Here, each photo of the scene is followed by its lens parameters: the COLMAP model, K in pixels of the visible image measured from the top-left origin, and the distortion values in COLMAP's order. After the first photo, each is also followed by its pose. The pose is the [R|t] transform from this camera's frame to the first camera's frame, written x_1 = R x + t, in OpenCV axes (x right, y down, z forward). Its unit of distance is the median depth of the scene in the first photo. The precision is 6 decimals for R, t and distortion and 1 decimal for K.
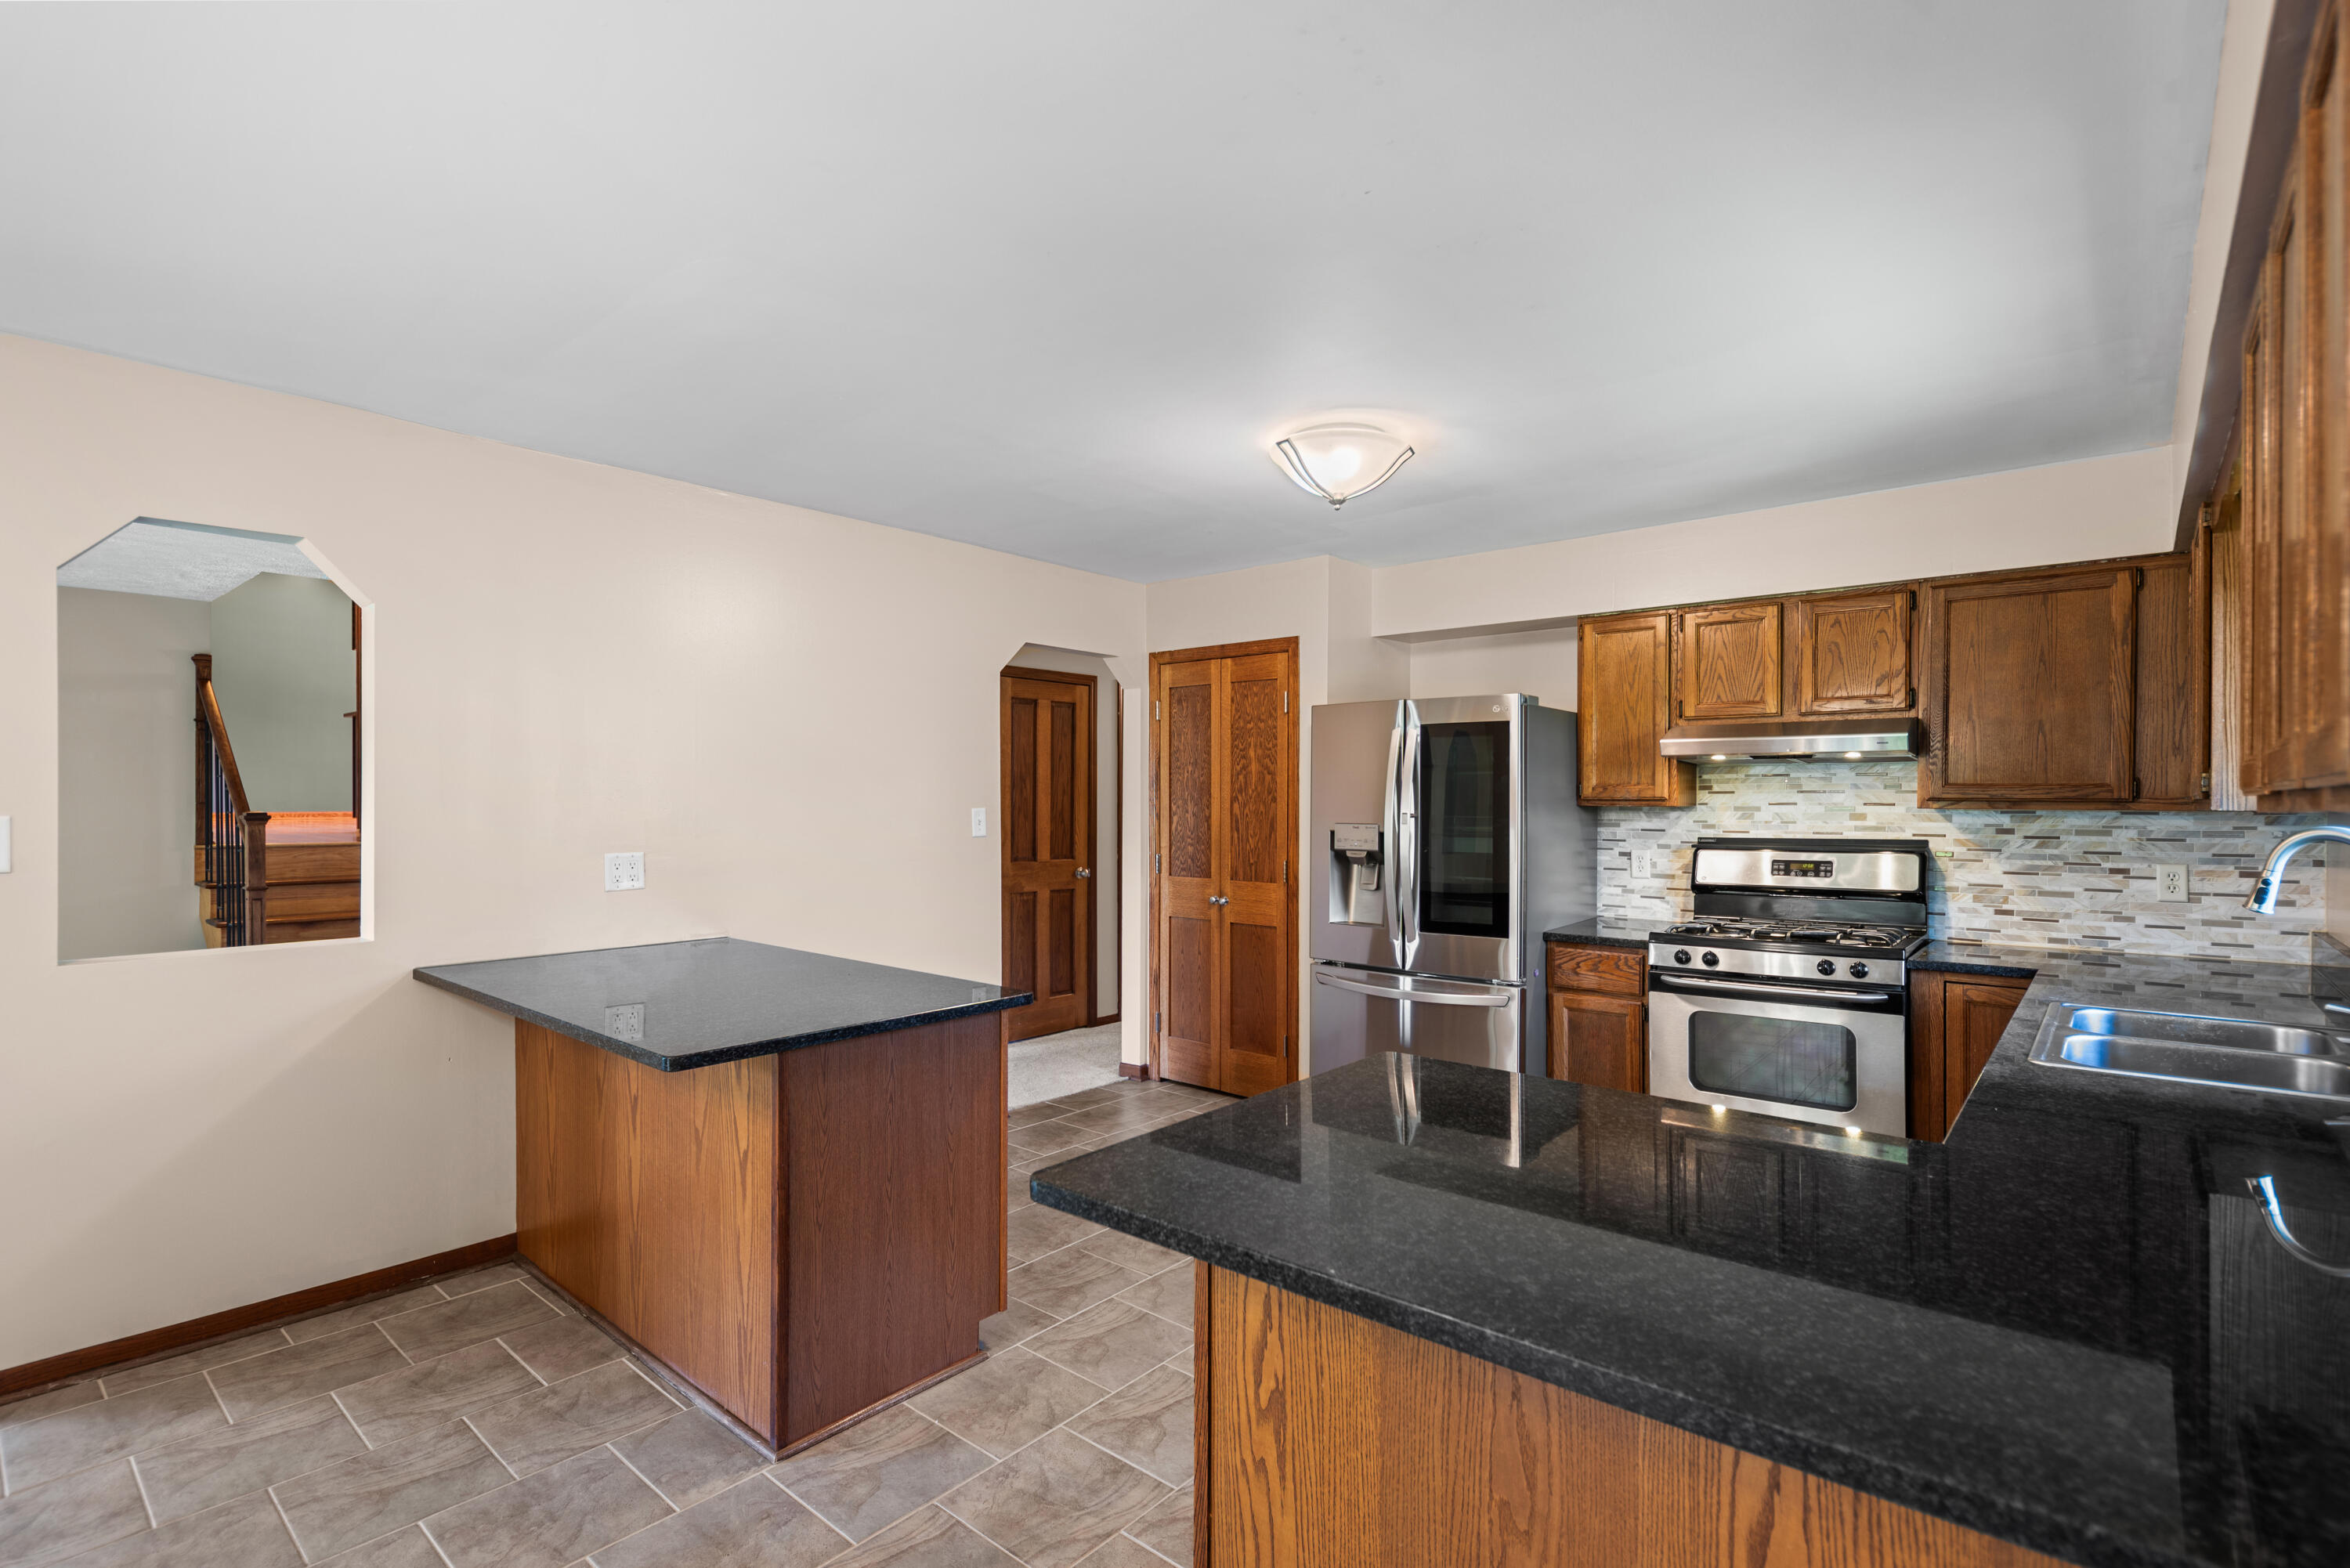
lens RADIAL K [[1089.8, 0, 1161.8], [0, 1089.8, 804.6], [0, 0, 1]] dist [0.003349, -0.003213]
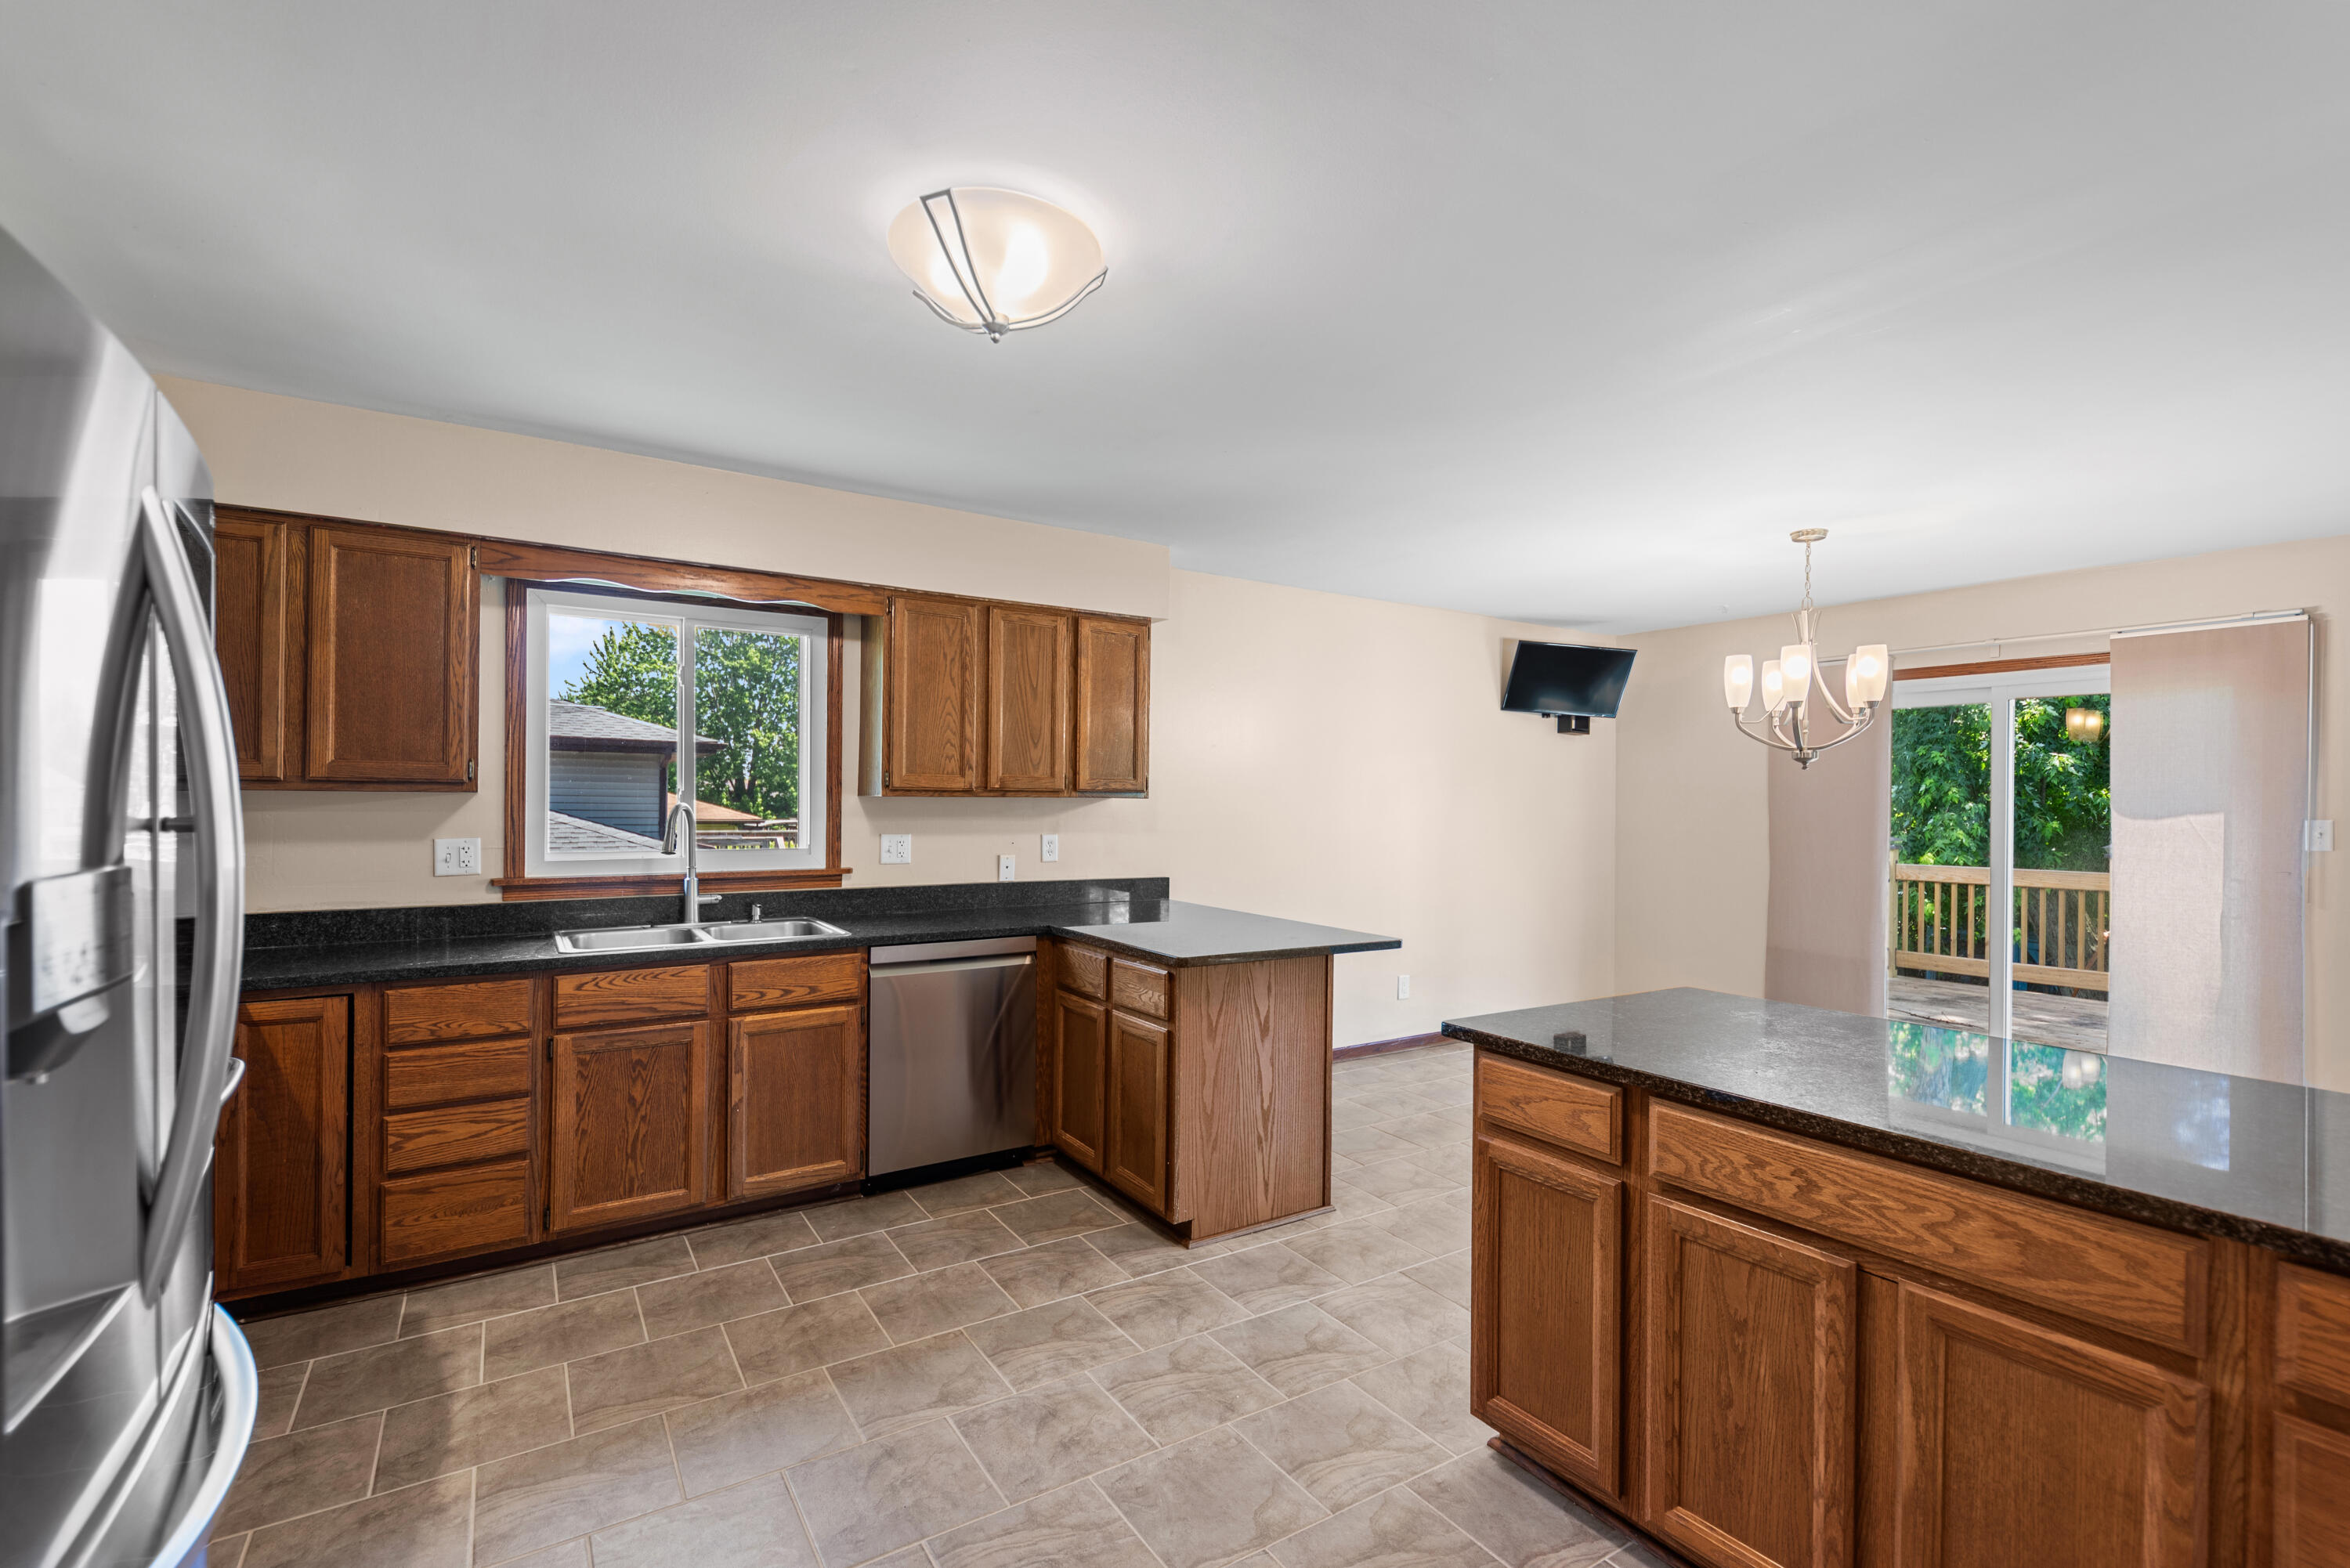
lens RADIAL K [[1061.0, 0, 1176.8], [0, 1061.0, 771.9], [0, 0, 1]] dist [0.007540, -0.005741]
pose [[-0.964625, -0.009614, 0.263451, -0.108138], [-0.015288, 0.999693, -0.019494, -0.005363], [-0.263183, -0.022832, -0.964476, 1.467018]]
